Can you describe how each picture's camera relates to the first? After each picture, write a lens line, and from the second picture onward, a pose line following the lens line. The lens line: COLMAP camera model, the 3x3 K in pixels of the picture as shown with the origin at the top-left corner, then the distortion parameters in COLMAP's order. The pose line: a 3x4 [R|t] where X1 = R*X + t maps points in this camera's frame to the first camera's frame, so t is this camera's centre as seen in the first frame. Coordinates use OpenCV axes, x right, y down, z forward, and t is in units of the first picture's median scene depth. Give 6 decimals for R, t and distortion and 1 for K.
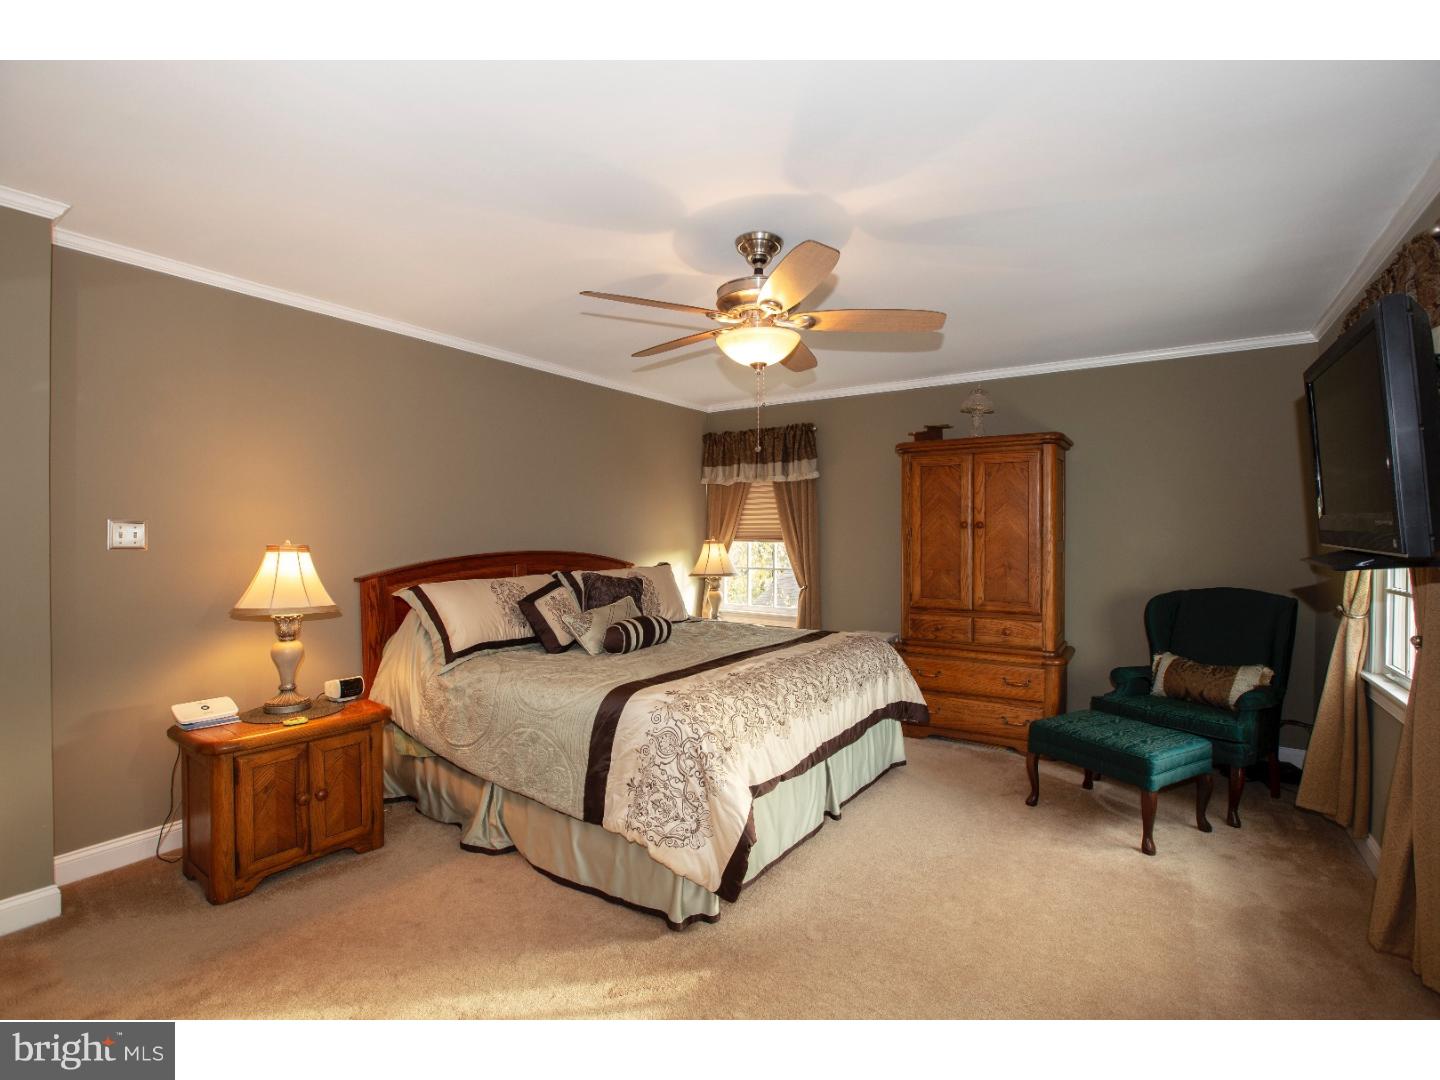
lens RADIAL K [[683.5, 0, 720.0], [0, 683.5, 540.0], [0, 0, 1]] dist [-0.049829, 0.000250]
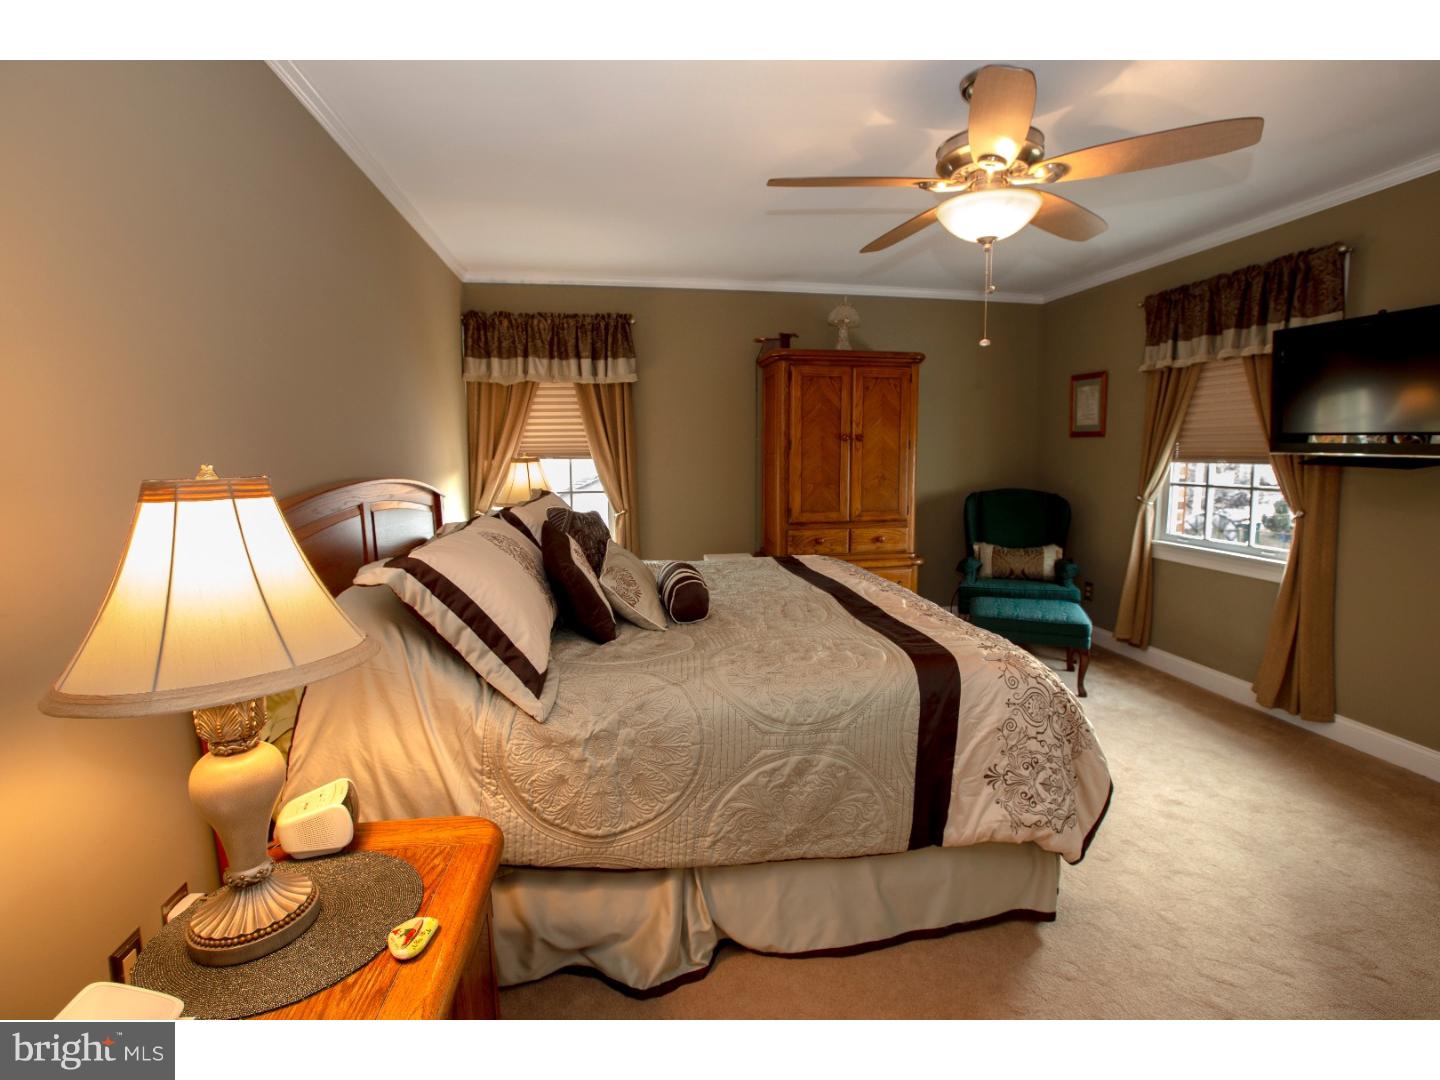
lens RADIAL K [[683.5, 0, 720.0], [0, 683.5, 540.0], [0, 0, 1]] dist [-0.049829, 0.000250]
pose [[0.711115, -0.097577, 0.696272, -0.494059], [0.014220, 0.992116, 0.124514, -0.000191], [-0.702932, -0.078643, 0.706896, 0.406471]]
